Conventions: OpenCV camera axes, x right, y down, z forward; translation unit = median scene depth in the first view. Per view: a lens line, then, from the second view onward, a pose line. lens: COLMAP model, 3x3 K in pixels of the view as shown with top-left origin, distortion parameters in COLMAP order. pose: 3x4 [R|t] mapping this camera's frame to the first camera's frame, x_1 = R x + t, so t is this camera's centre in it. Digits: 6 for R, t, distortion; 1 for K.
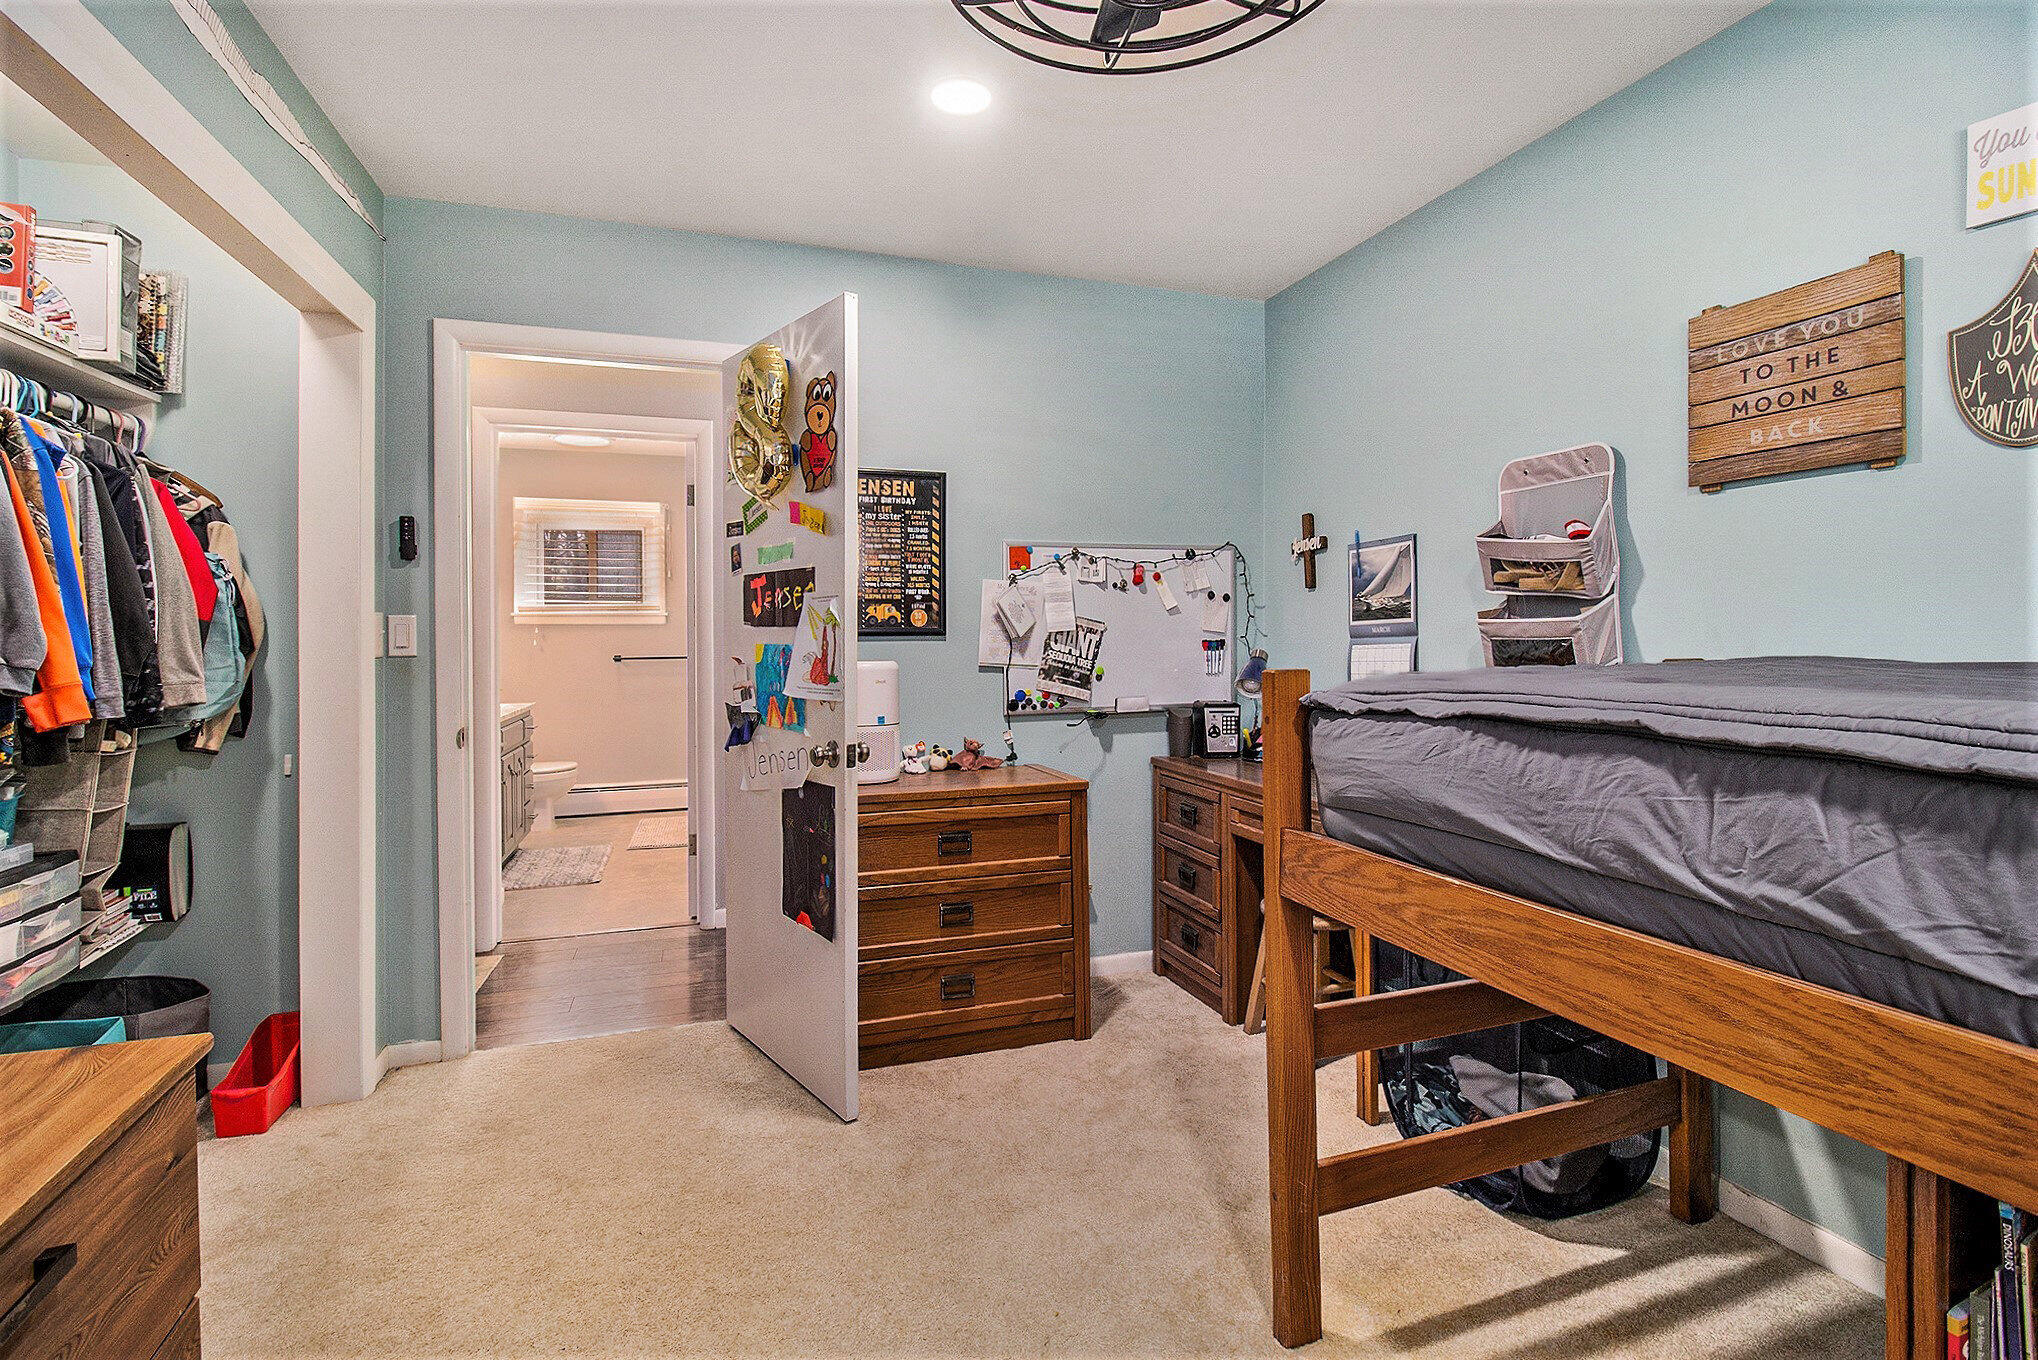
lens RADIAL K [[966.8, 0, 1018.1], [0, 966.8, 630.9], [0, 0, 1]] dist [-0.003189, -0.000701]
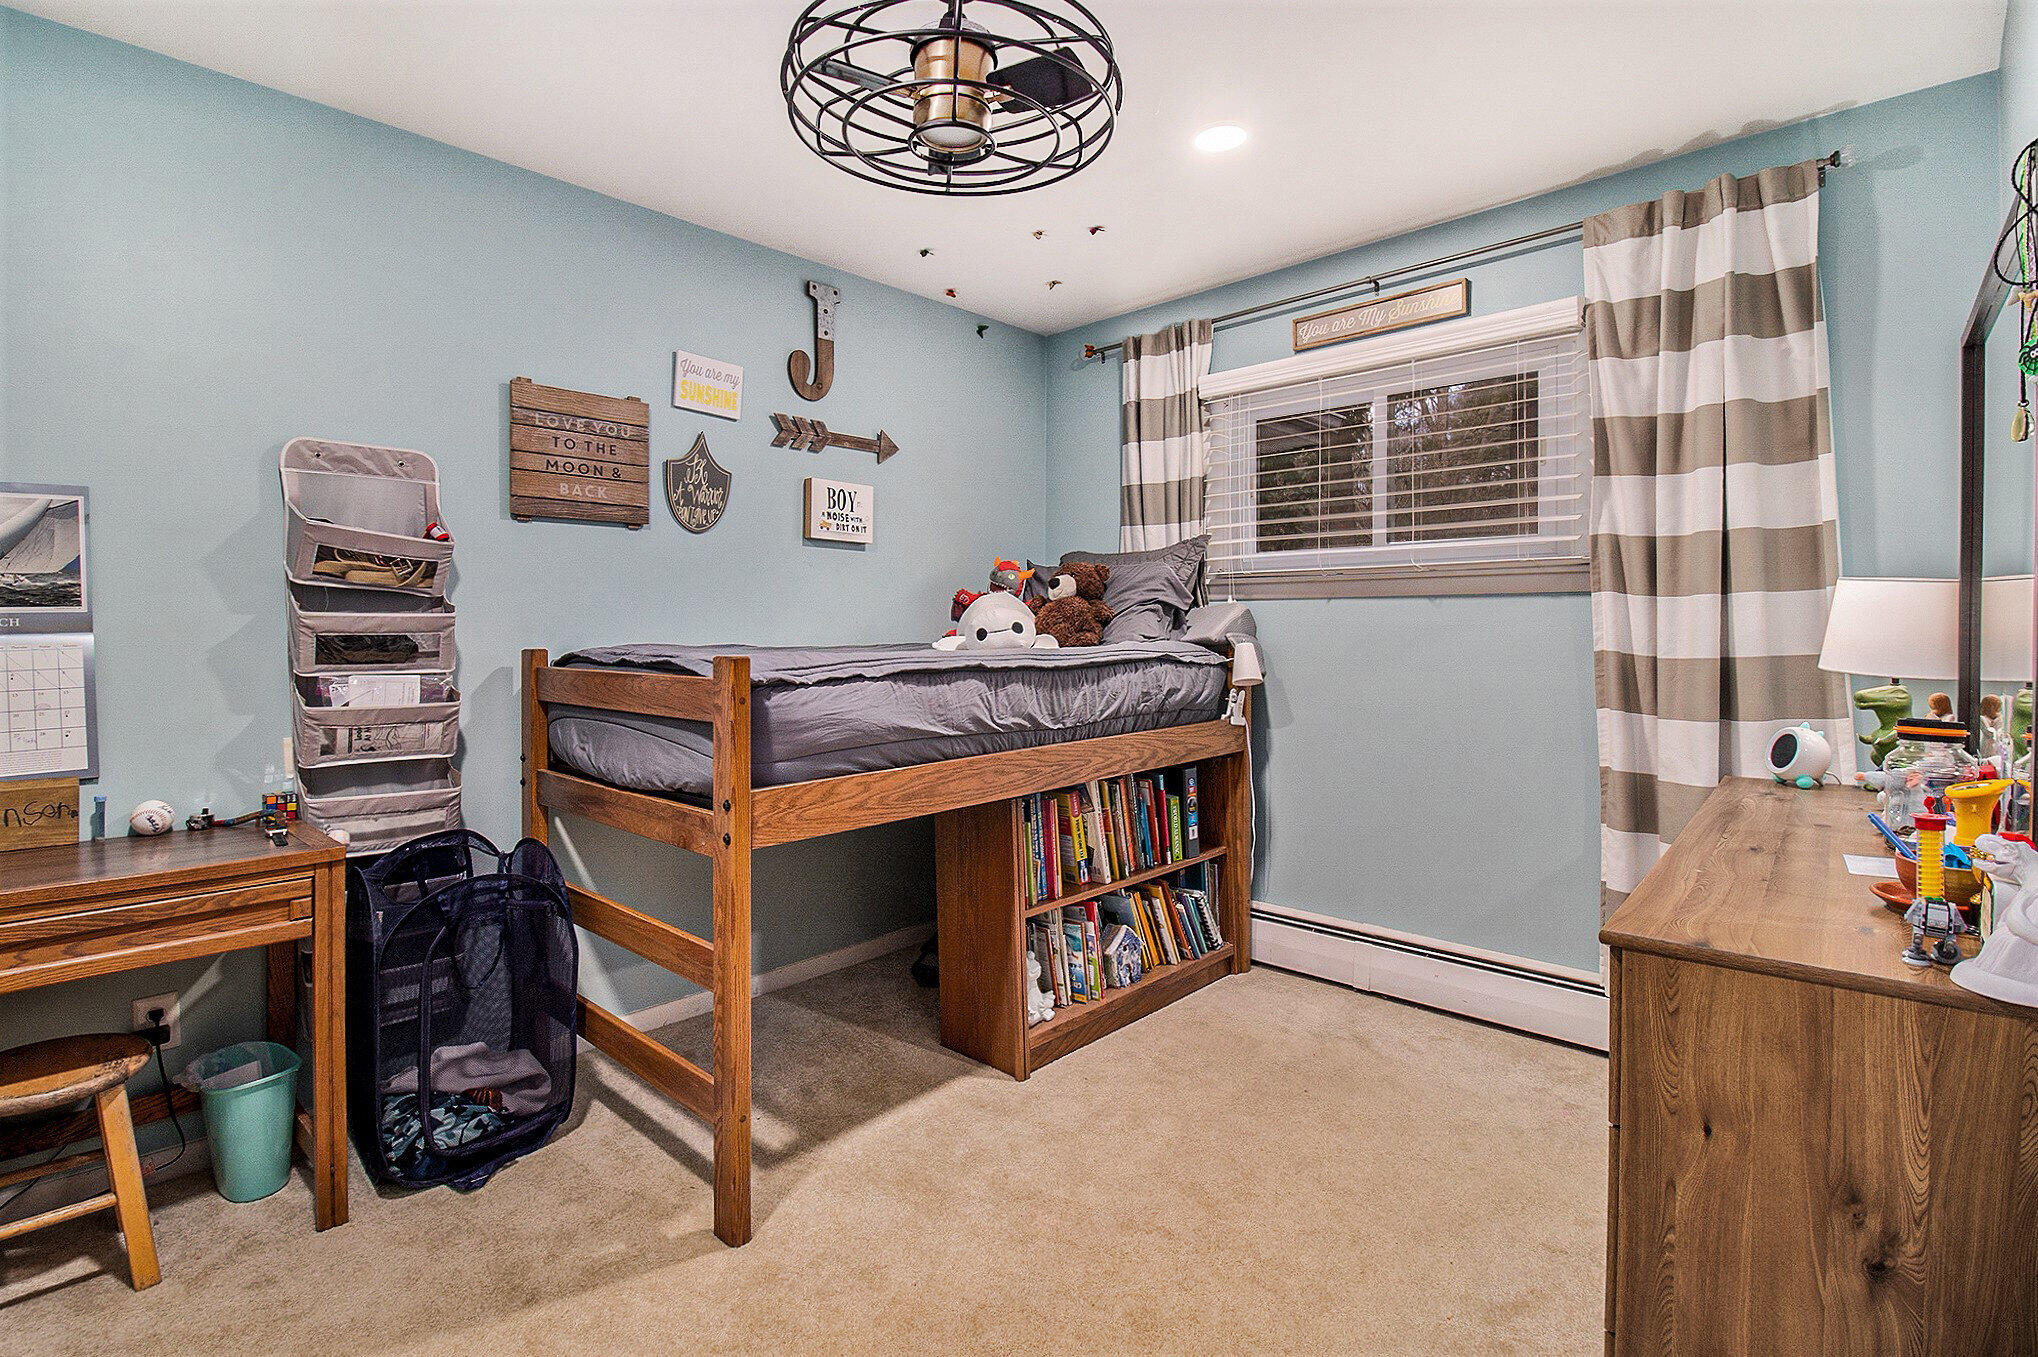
lens RADIAL K [[933.6, 0, 1021.0], [0, 933.6, 648.9], [0, 0, 1]] dist [0.000145, 0.000032]
pose [[-0.464482, -0.008666, 0.885540, -0.713732], [0.004350, 0.999918, 0.012067, 0.016610], [-0.885572, 0.009457, -0.464406, 1.007475]]
